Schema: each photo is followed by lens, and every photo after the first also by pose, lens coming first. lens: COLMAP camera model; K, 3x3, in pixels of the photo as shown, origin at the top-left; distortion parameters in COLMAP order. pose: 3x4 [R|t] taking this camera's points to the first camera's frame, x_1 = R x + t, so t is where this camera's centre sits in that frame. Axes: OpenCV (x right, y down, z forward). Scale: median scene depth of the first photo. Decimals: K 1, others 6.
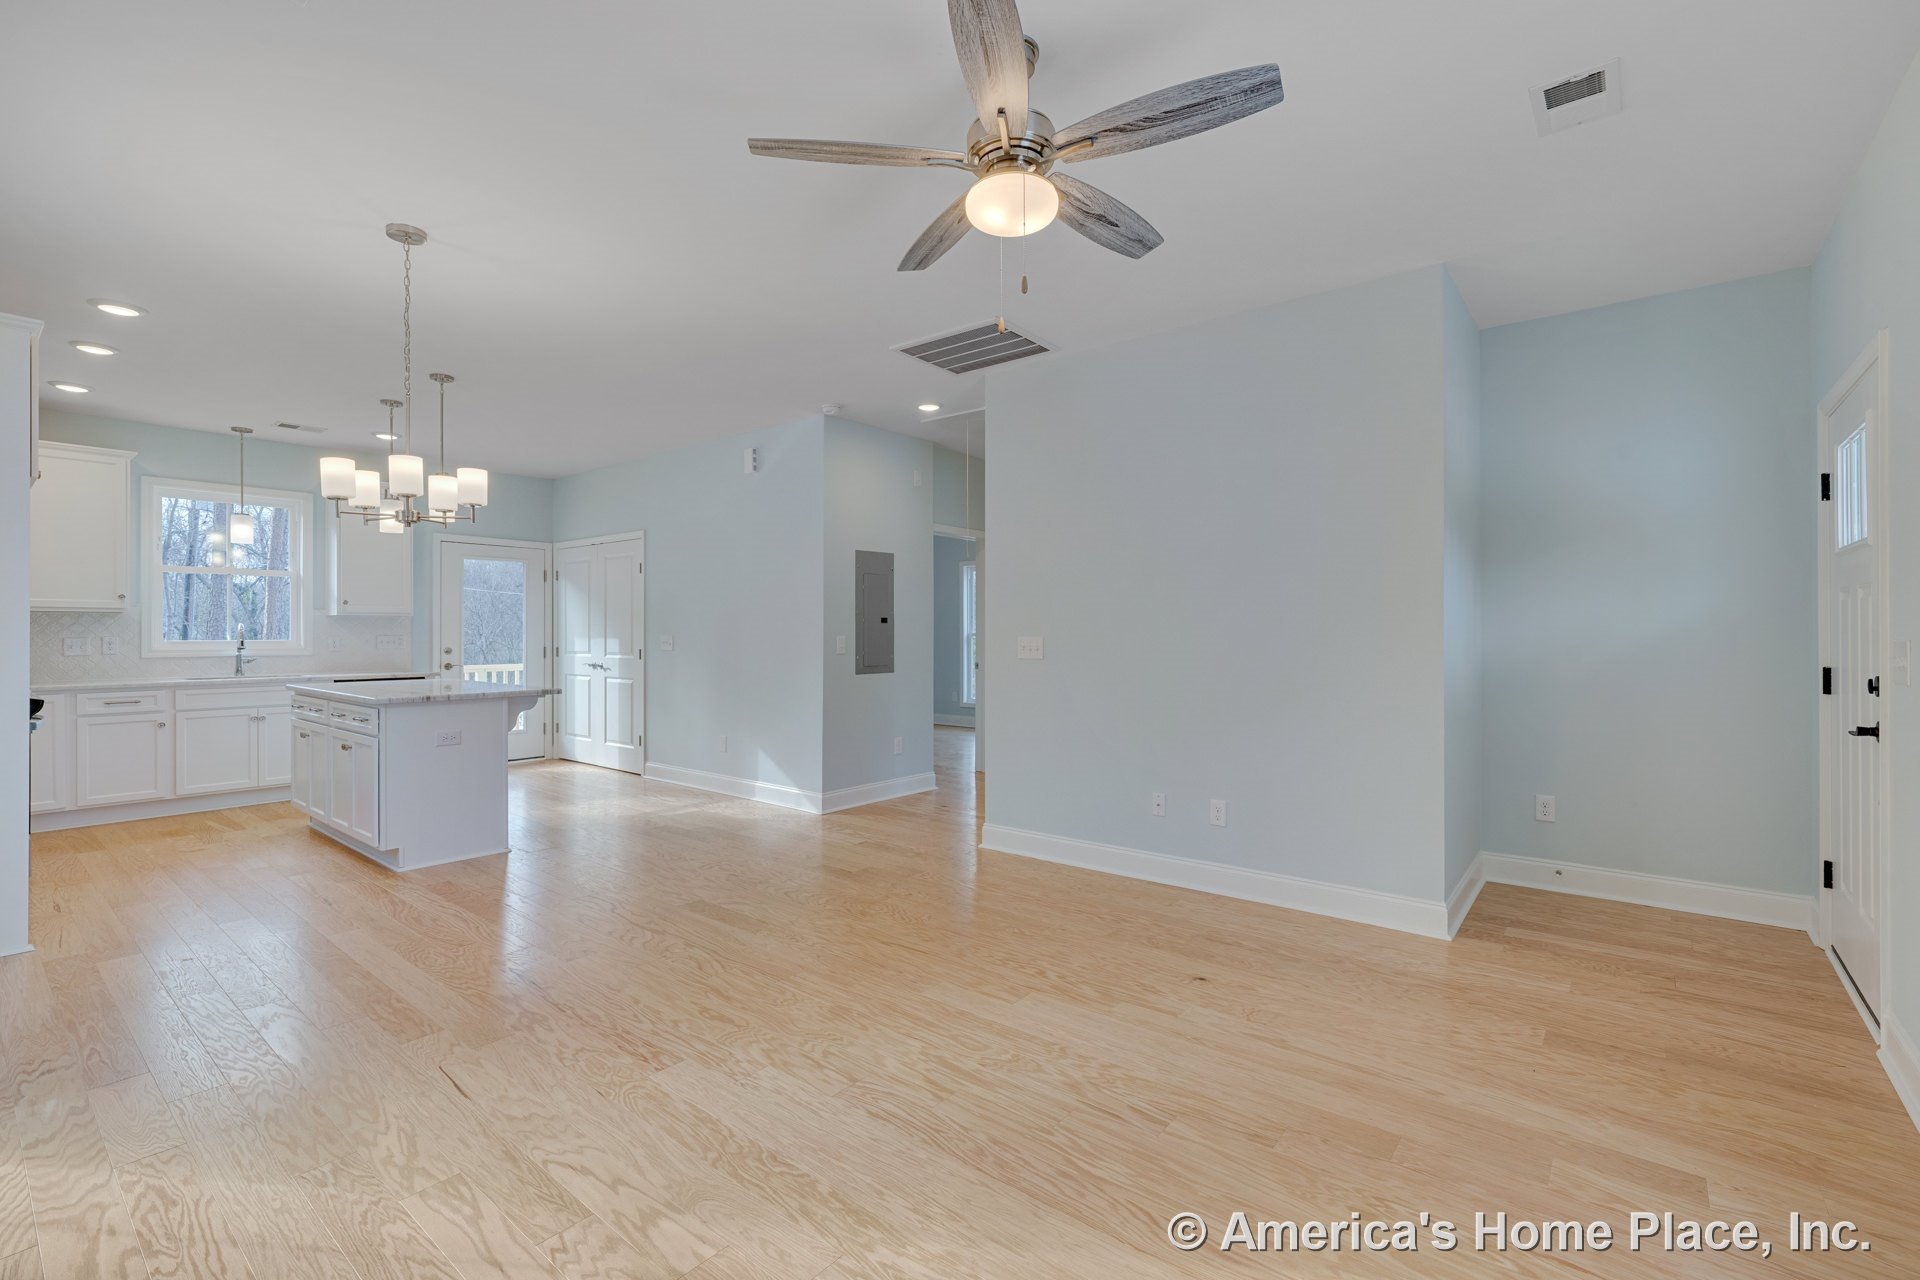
lens RADIAL K [[833.4, 0, 965.7], [0, 833.4, 632.4], [0, 0, 1]] dist [-0.006045, 0.000374]
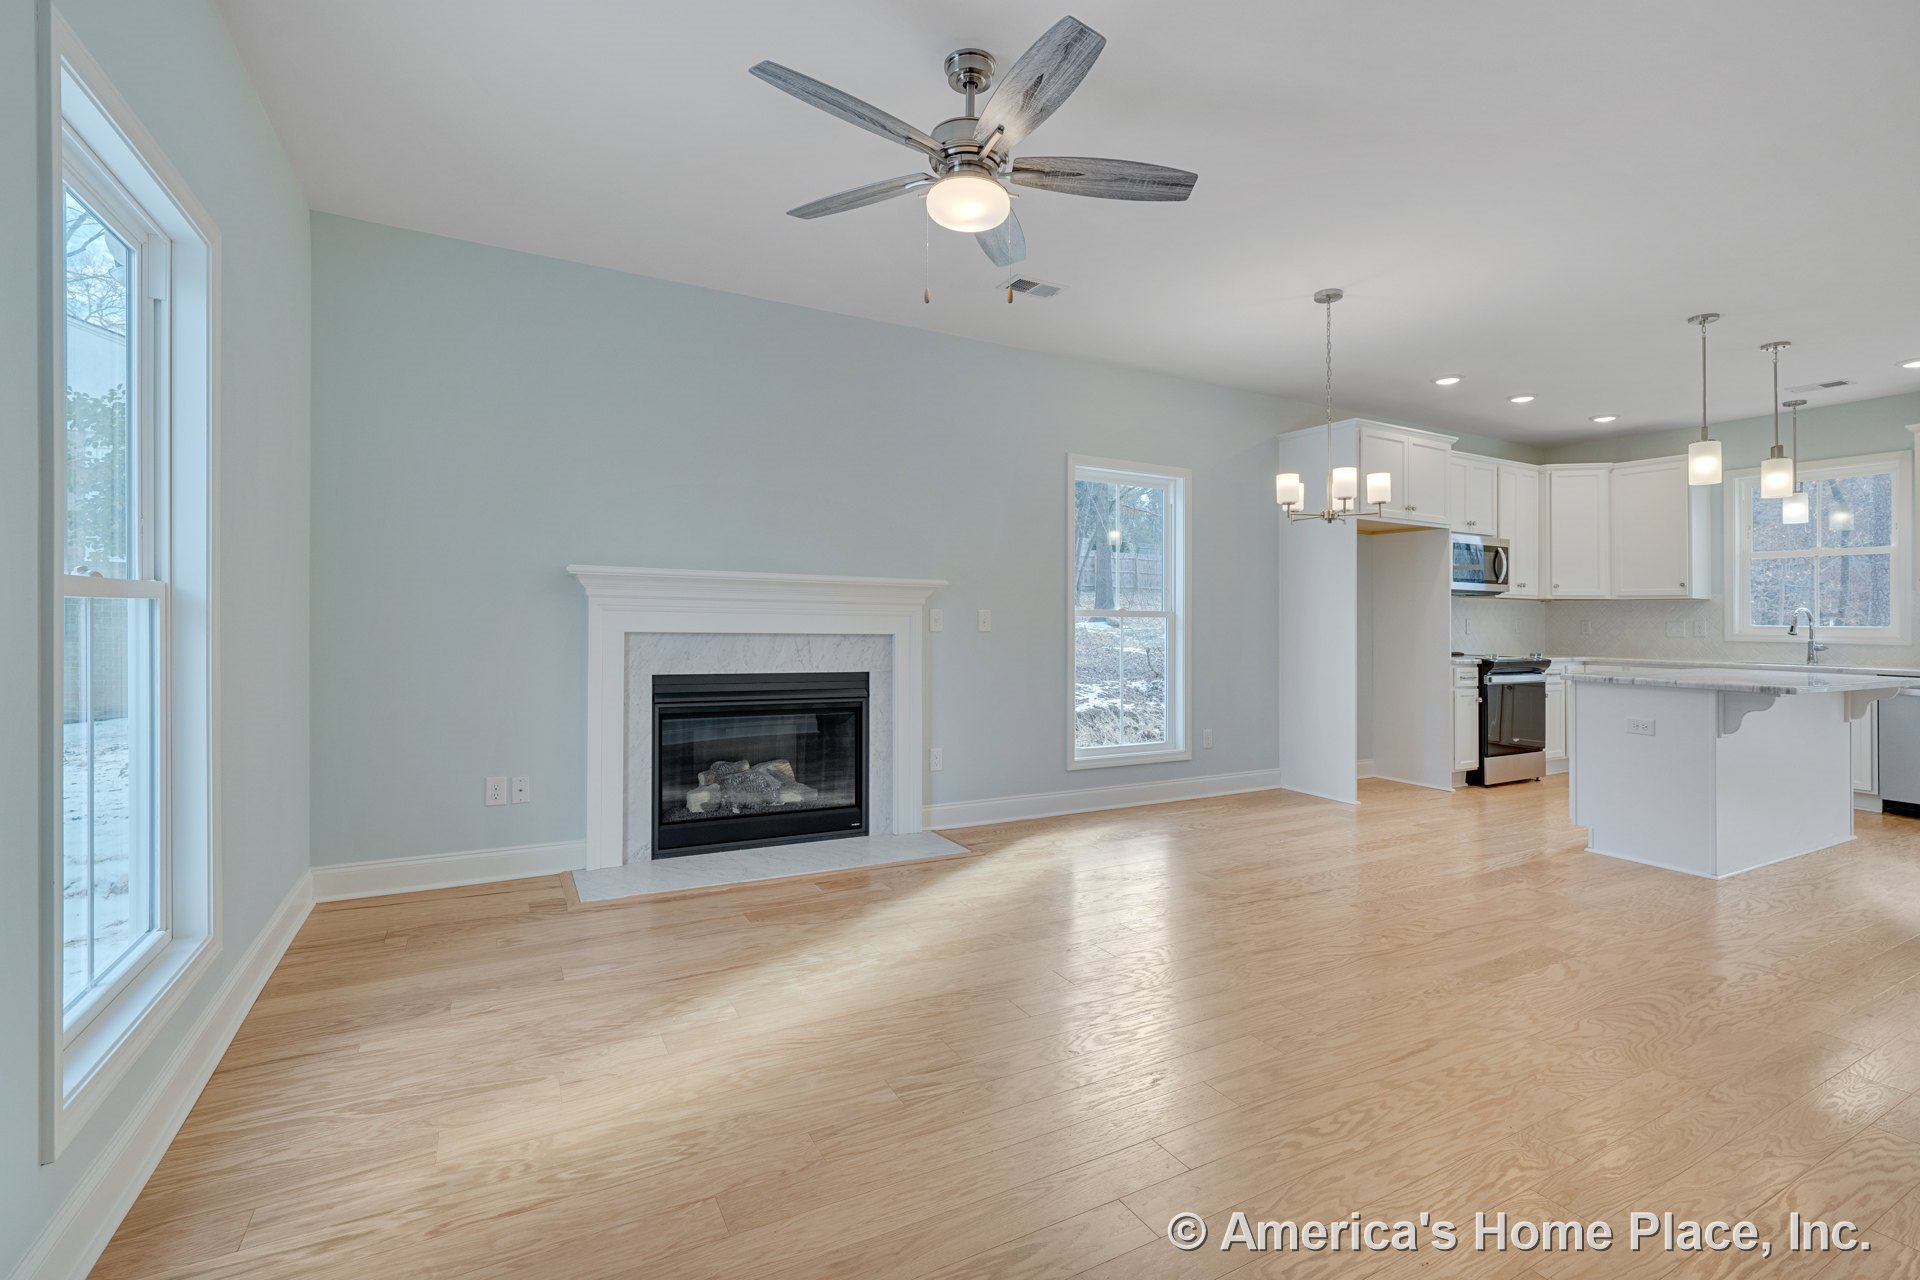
lens RADIAL K [[864.2, 0, 976.9], [0, 864.2, 598.2], [0, 0, 1]] dist [-0.000952, 0.000624]
pose [[-0.372142, -0.025890, -0.927815, 0.732928], [-0.013098, 0.999658, -0.022641, 0.024366], [0.928084, 0.003727, -0.372353, 0.926114]]
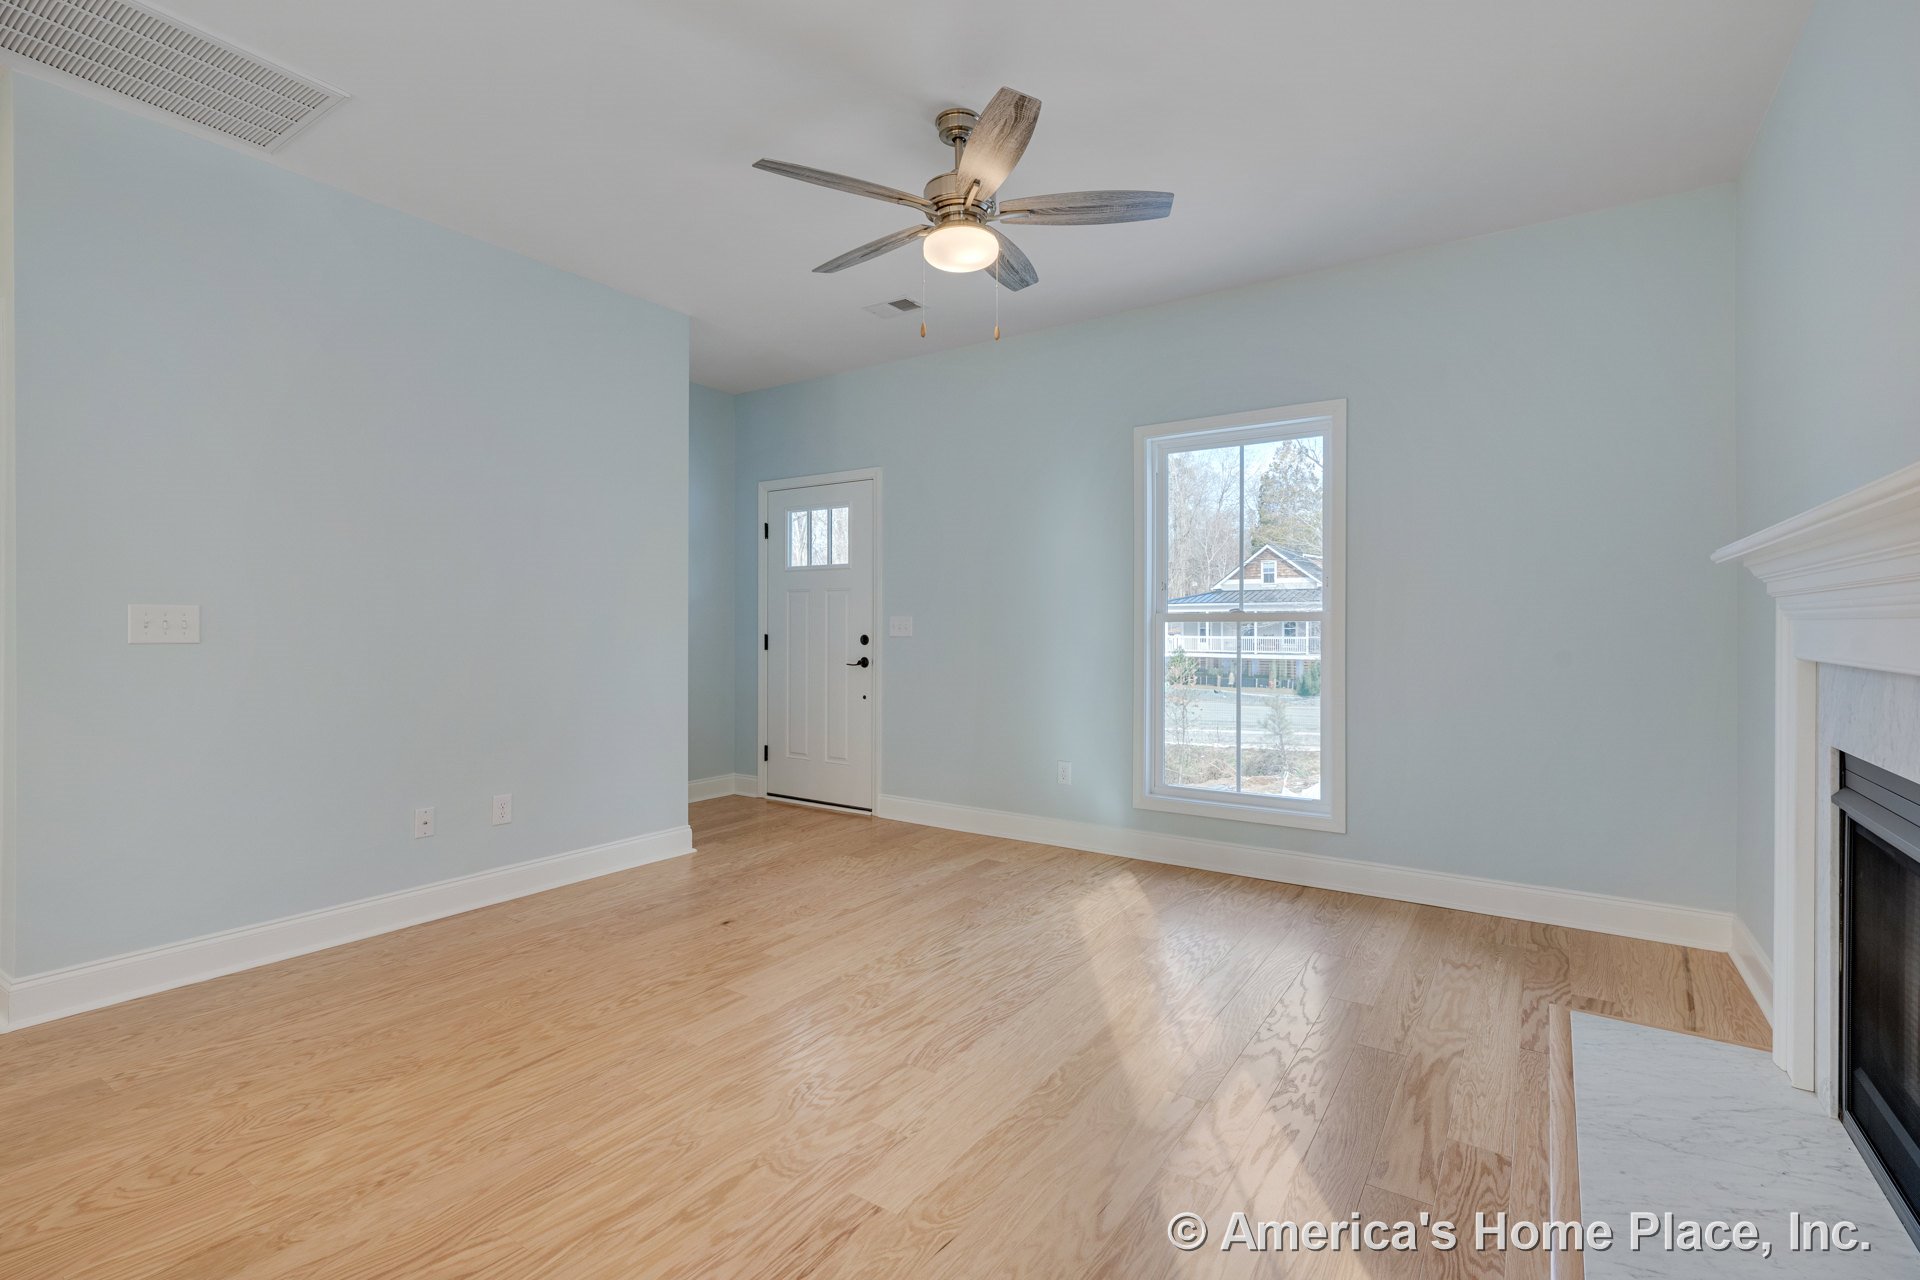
lens RADIAL K [[871.2, 0, 963.0], [0, 871.2, 630.8], [0, 0, 1]] dist [-0.001985, 0.000387]
pose [[-0.085415, -0.001017, 0.996345, -0.788170], [-0.002709, 0.999996, 0.000789, 0.030808], [-0.996342, -0.002631, -0.085417, 0.712884]]
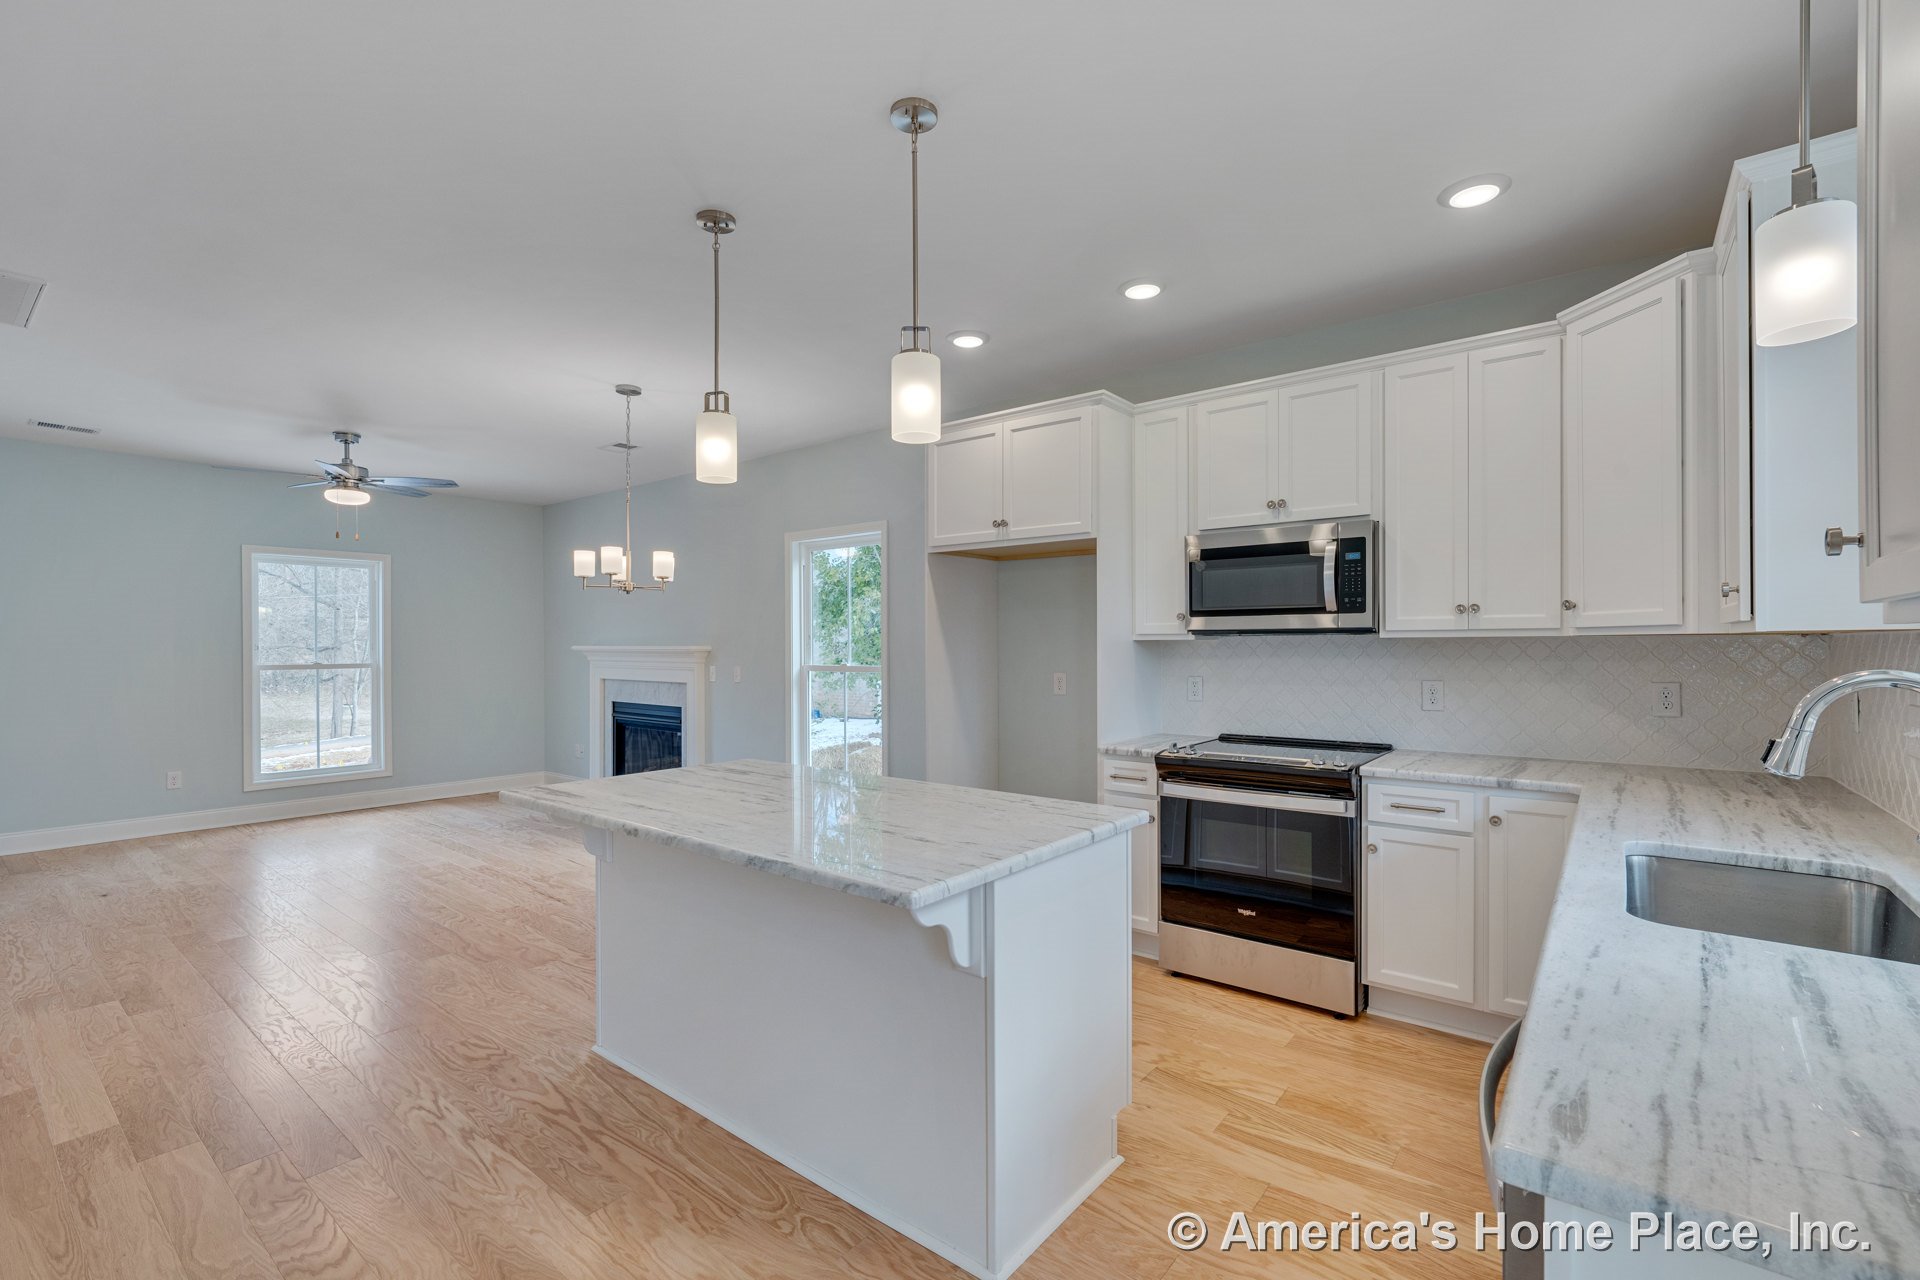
lens RADIAL K [[834.6, 0, 962.7], [0, 834.6, 650.0], [0, 0, 1]] dist [-0.000598, 0.000613]
pose [[-0.999962, 0.004431, -0.007549, -1.164496], [0.004391, 0.999976, 0.005310, -0.034396], [0.007573, 0.005277, -0.999957, 2.299424]]
